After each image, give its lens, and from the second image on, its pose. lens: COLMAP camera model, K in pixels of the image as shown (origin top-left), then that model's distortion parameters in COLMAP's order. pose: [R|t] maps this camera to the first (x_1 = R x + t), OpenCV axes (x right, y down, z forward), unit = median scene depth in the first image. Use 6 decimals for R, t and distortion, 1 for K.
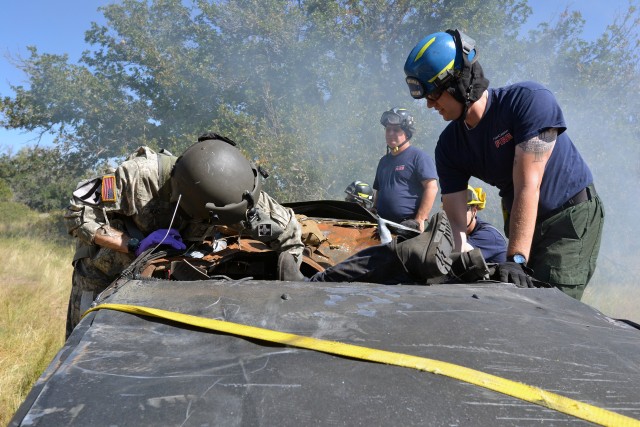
lens RADIAL K [[595.2, 0, 320.0], [0, 595.2, 213.5], [0, 0, 1]] dist [-0.054290, 0.034543]
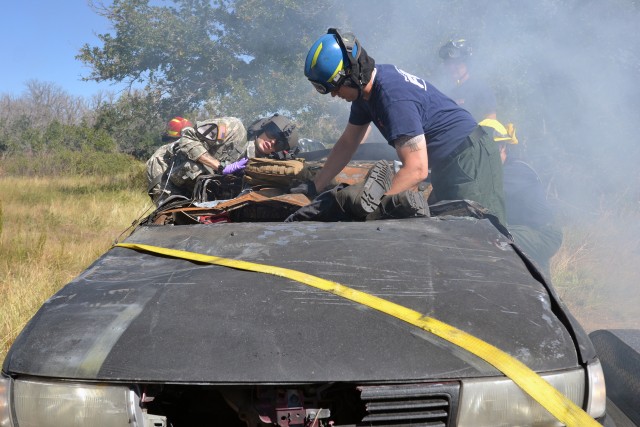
lens RADIAL K [[750.3, 0, 320.0], [0, 750.3, 213.5], [0, 0, 1]] dist [0.004151, -0.008733]
pose [[0.968105, -0.043548, -0.246730, 0.465965], [0.067690, 0.993619, 0.090223, -0.043792], [0.241226, -0.104047, 0.964875, -0.532792]]
